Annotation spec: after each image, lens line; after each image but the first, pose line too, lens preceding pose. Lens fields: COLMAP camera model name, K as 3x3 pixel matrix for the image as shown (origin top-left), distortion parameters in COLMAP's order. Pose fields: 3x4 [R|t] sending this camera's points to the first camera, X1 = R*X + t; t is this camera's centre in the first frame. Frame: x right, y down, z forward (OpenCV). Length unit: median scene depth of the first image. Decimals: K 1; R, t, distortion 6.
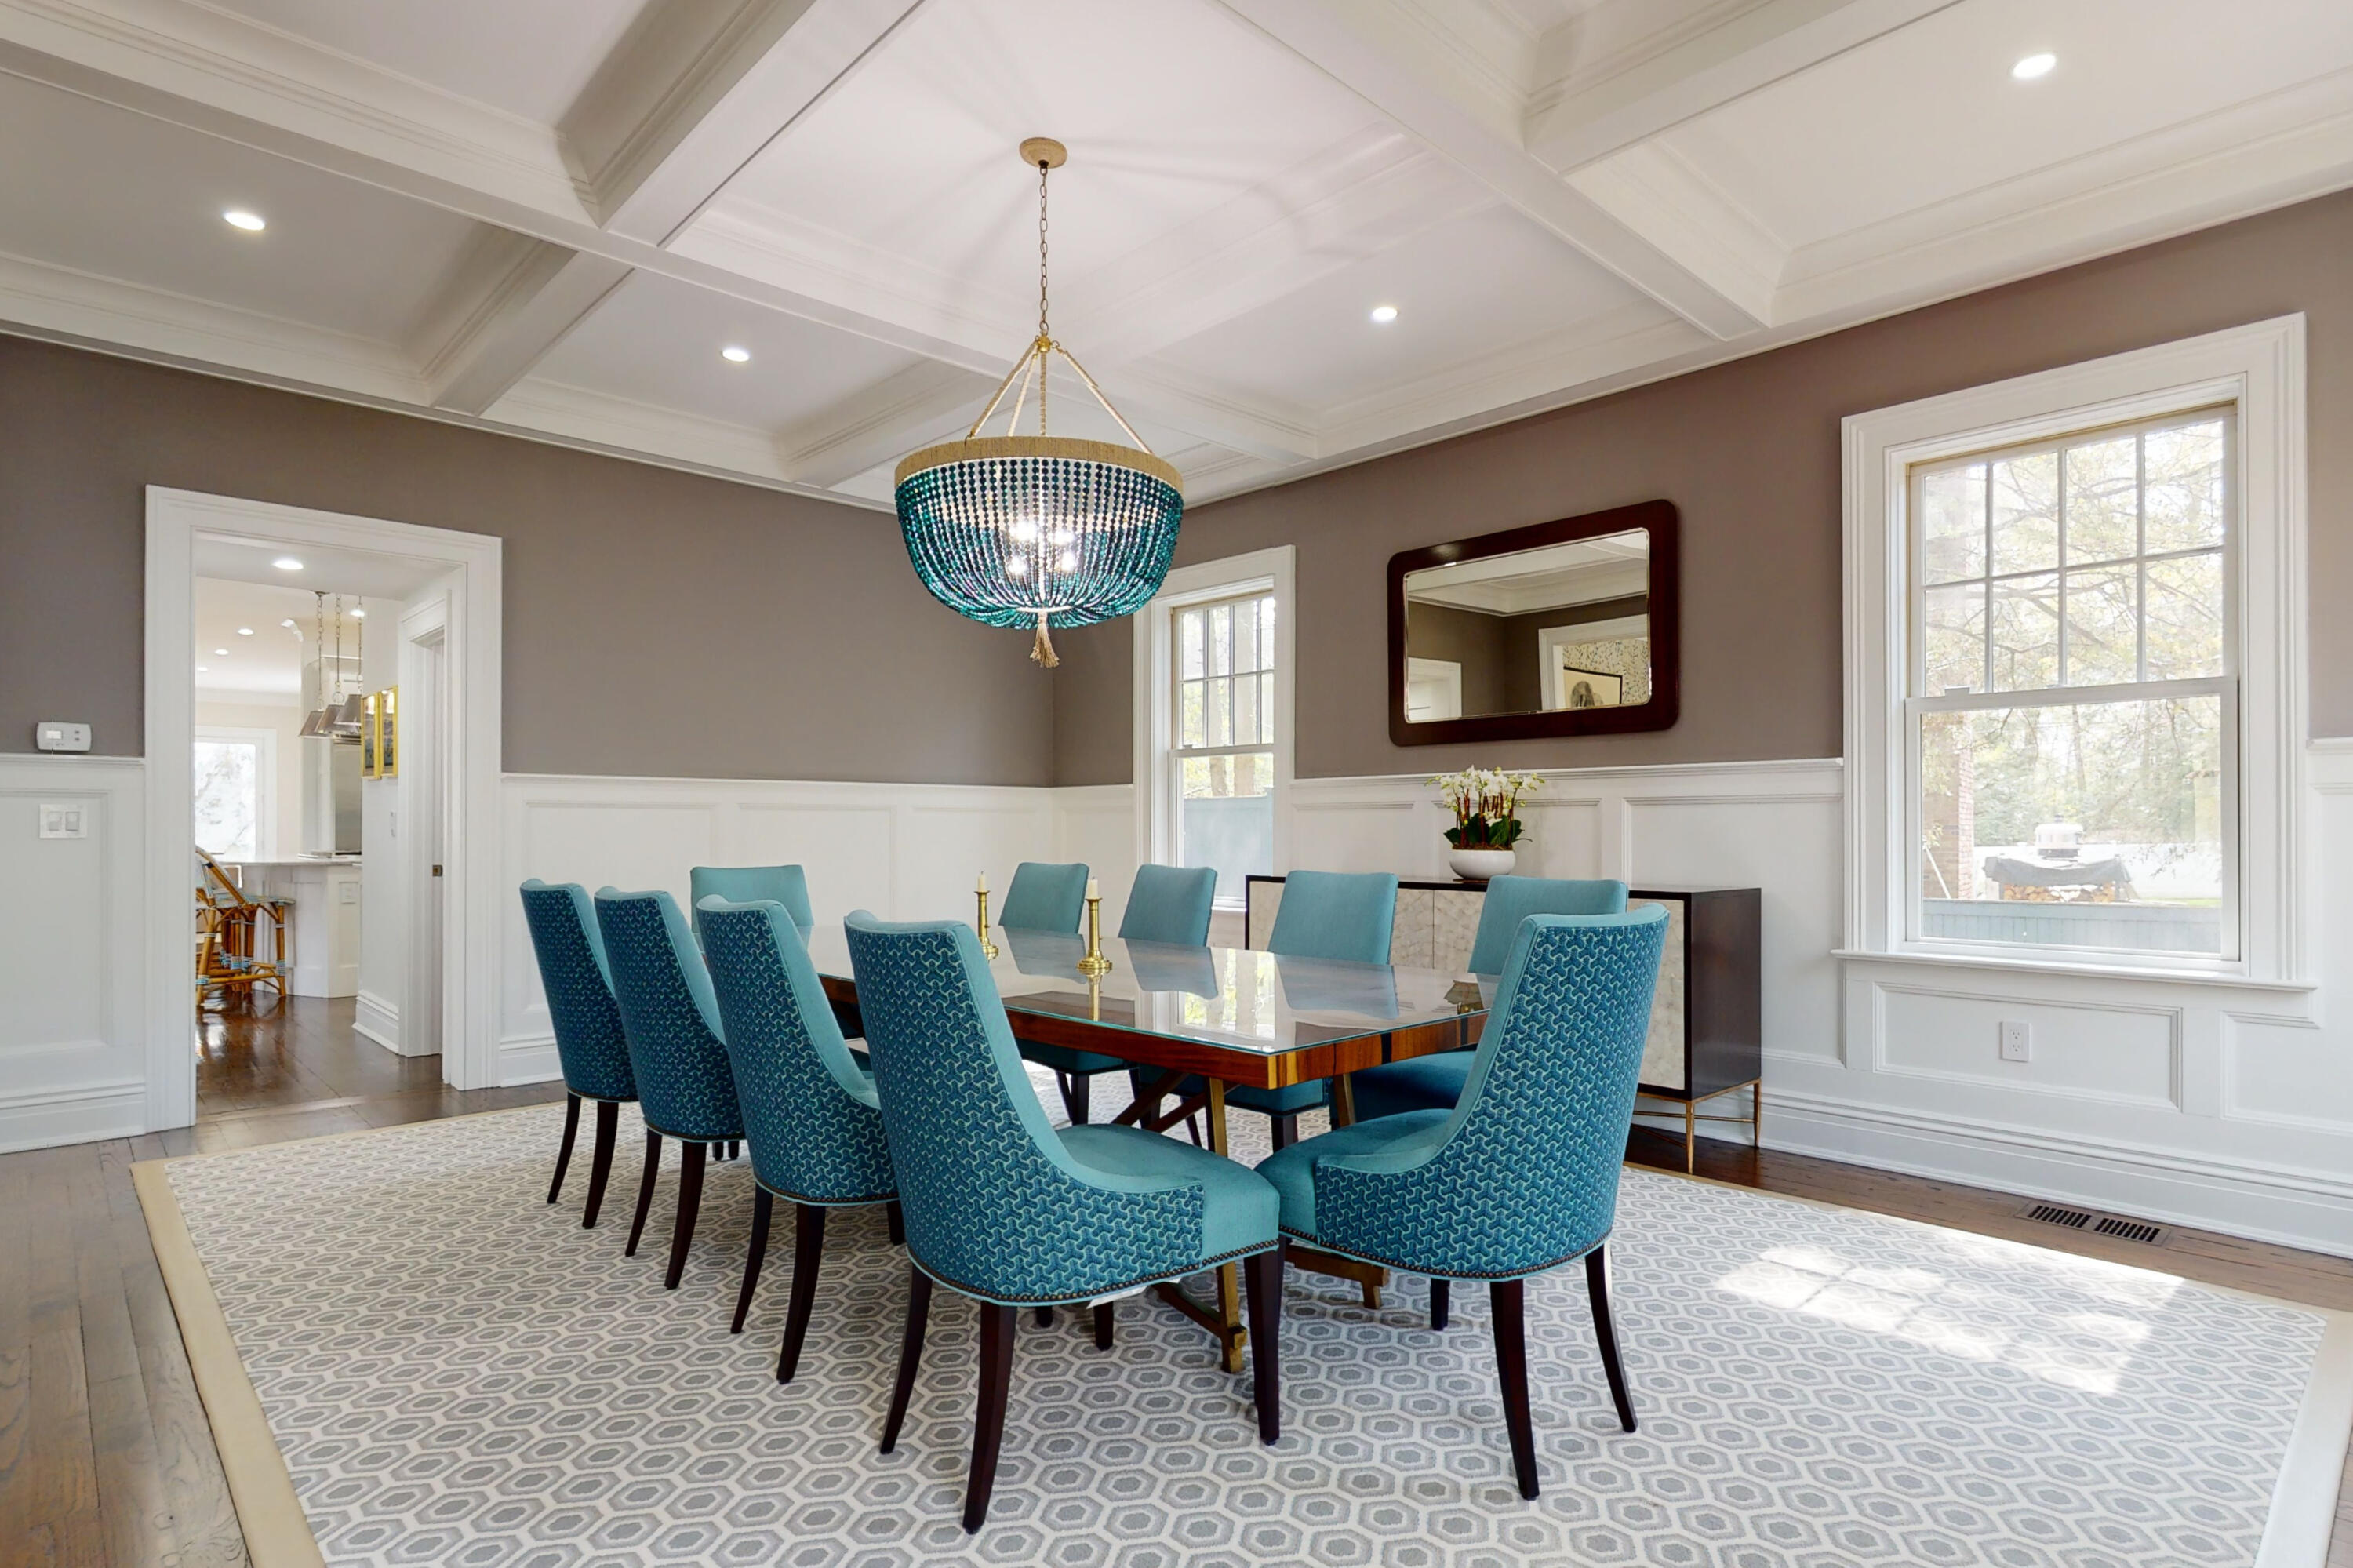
lens RADIAL K [[1230.2, 0, 1217.0], [0, 1230.2, 822.6], [0, 0, 1]] dist [-0.002068, -0.000766]
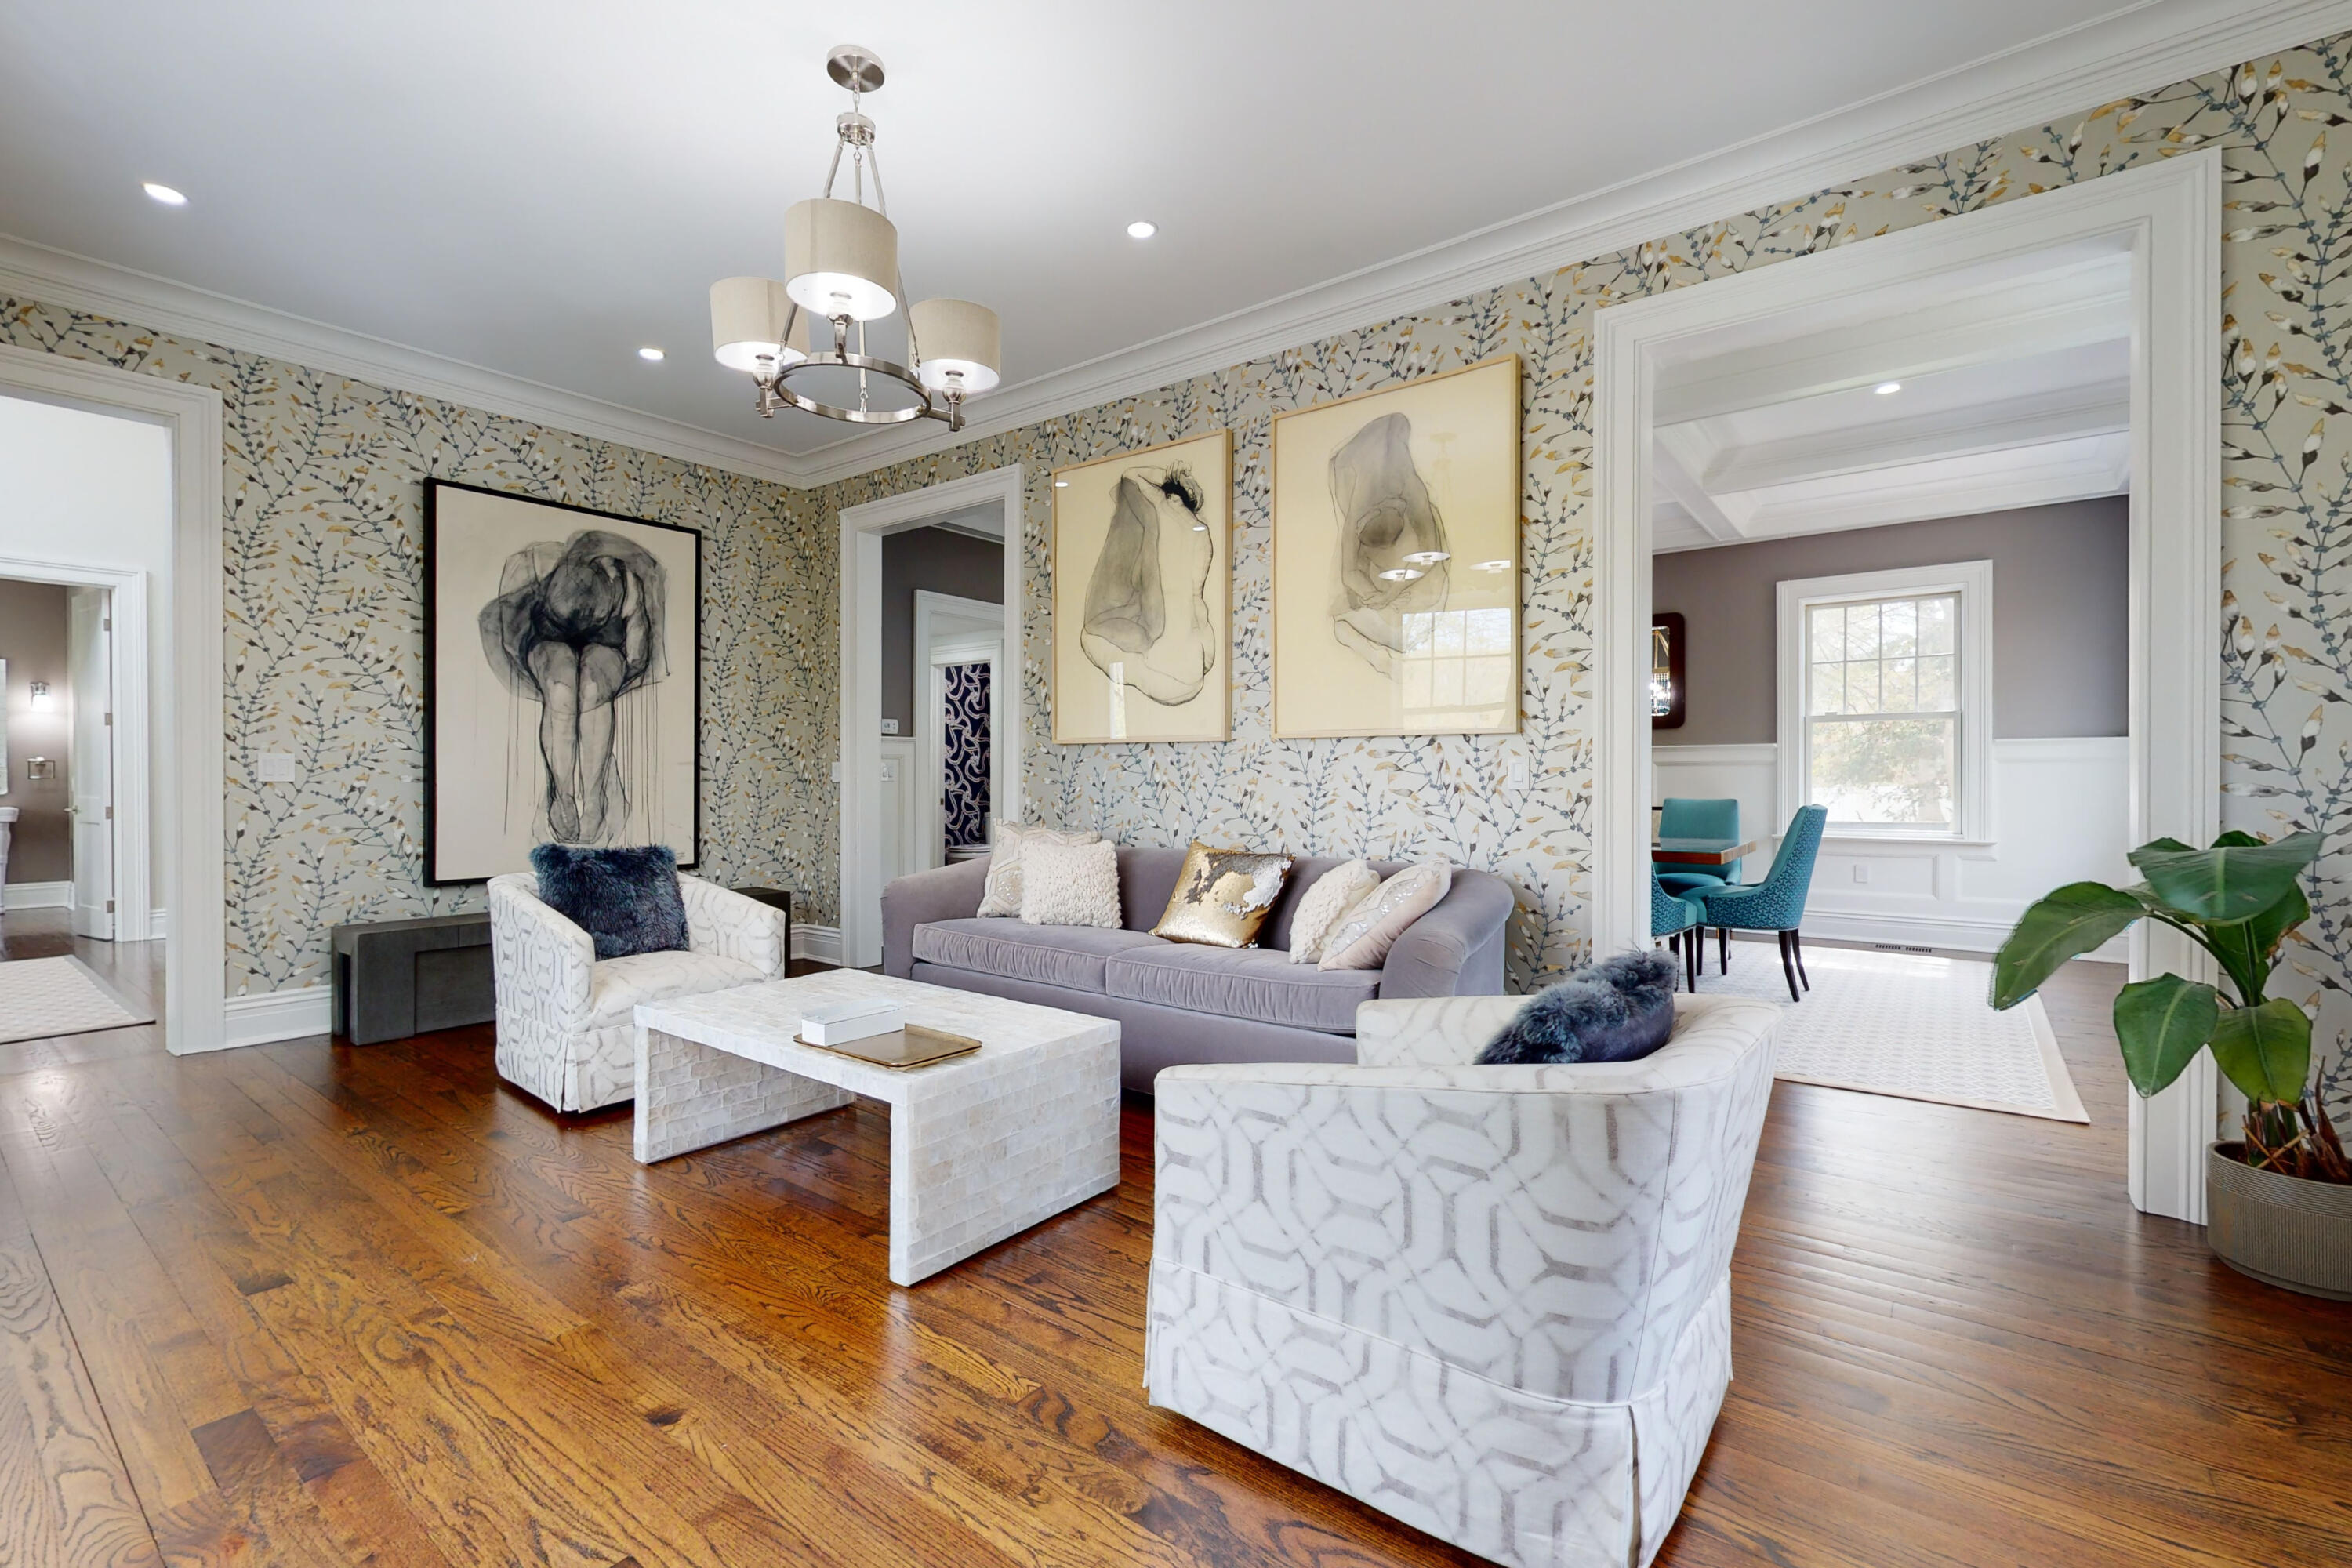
lens RADIAL K [[1015.9, 0, 1153.2], [0, 1015.9, 781.7], [0, 0, 1]] dist [0.000052, -0.000072]
pose [[0.990478, 0.000931, 0.137665, -0.864908], [-0.001458, 0.999992, 0.003731, 0.007902], [-0.137661, -0.003896, 0.990472, -0.633287]]
